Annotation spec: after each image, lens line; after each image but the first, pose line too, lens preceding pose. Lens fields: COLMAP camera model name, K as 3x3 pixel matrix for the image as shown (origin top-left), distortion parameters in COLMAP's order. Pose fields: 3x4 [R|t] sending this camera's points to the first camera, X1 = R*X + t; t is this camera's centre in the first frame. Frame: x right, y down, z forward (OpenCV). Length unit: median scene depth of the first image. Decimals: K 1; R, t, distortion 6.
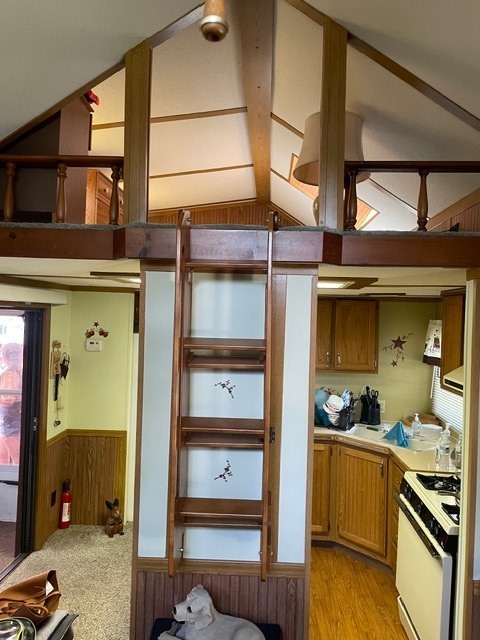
lens RADIAL K [[500.4, 0, 241.6], [0, 500.4, 318.7], [0, 0, 1]] dist [0.062561, -0.001982]
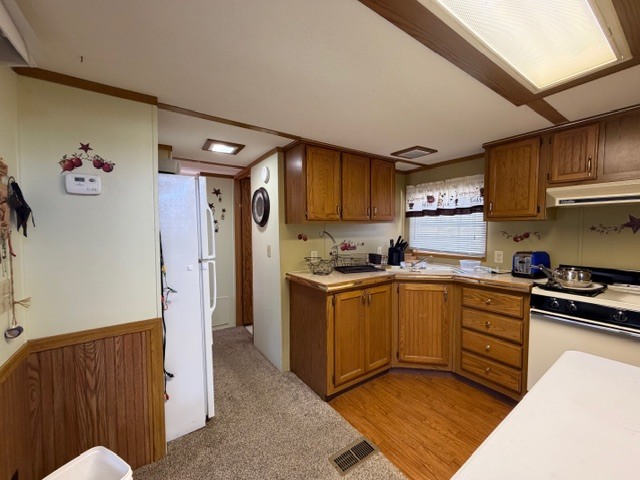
lens RADIAL K [[254.8, 0, 318.2], [0, 254.8, 239.9], [0, 0, 1]] dist [0.000159, -0.000467]
pose [[0.794003, -0.061137, 0.604832, -0.263611], [0.039200, 0.998009, 0.049420, 0.113160], [-0.606649, -0.015530, 0.794818, 0.615871]]
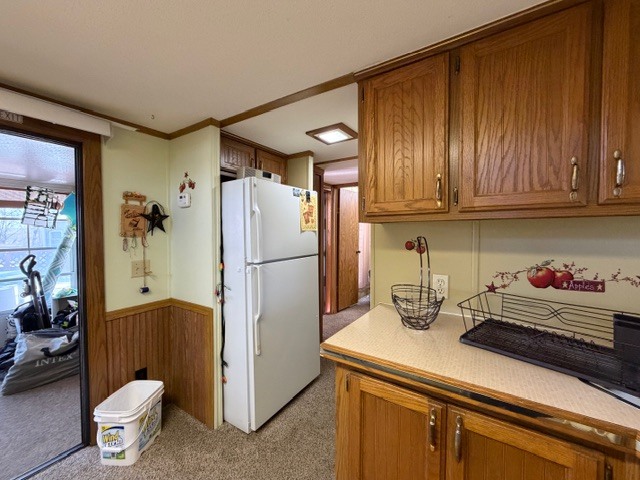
lens RADIAL K [[254.8, 0, 318.7], [0, 254.8, 237.1], [0, 0, 1]] dist [0.000159, -0.000467]
pose [[0.863666, -0.020064, -0.503665, 0.108106], [0.023717, 0.999718, 0.000843, 0.119339], [0.503506, -0.012674, 0.863899, 0.756237]]
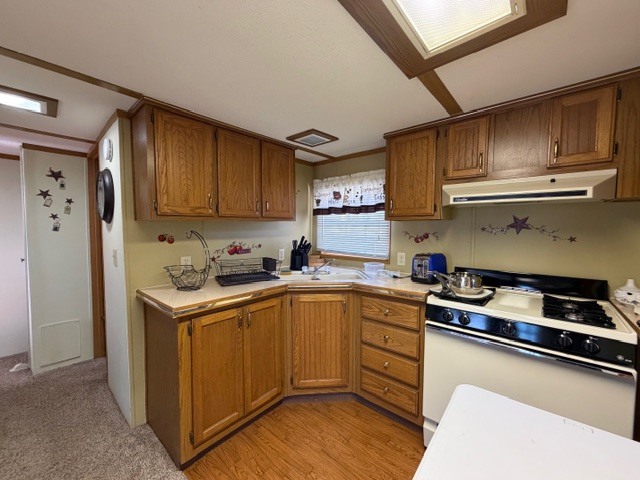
lens RADIAL K [[254.8, 0, 317.9], [0, 254.8, 239.9], [0, 0, 1]] dist [0.000159, -0.000467]
pose [[0.616889, -0.068548, 0.784060, -0.122810], [0.029676, 0.997517, 0.063862, 0.116374], [-0.786491, -0.016128, 0.617391, 0.632214]]
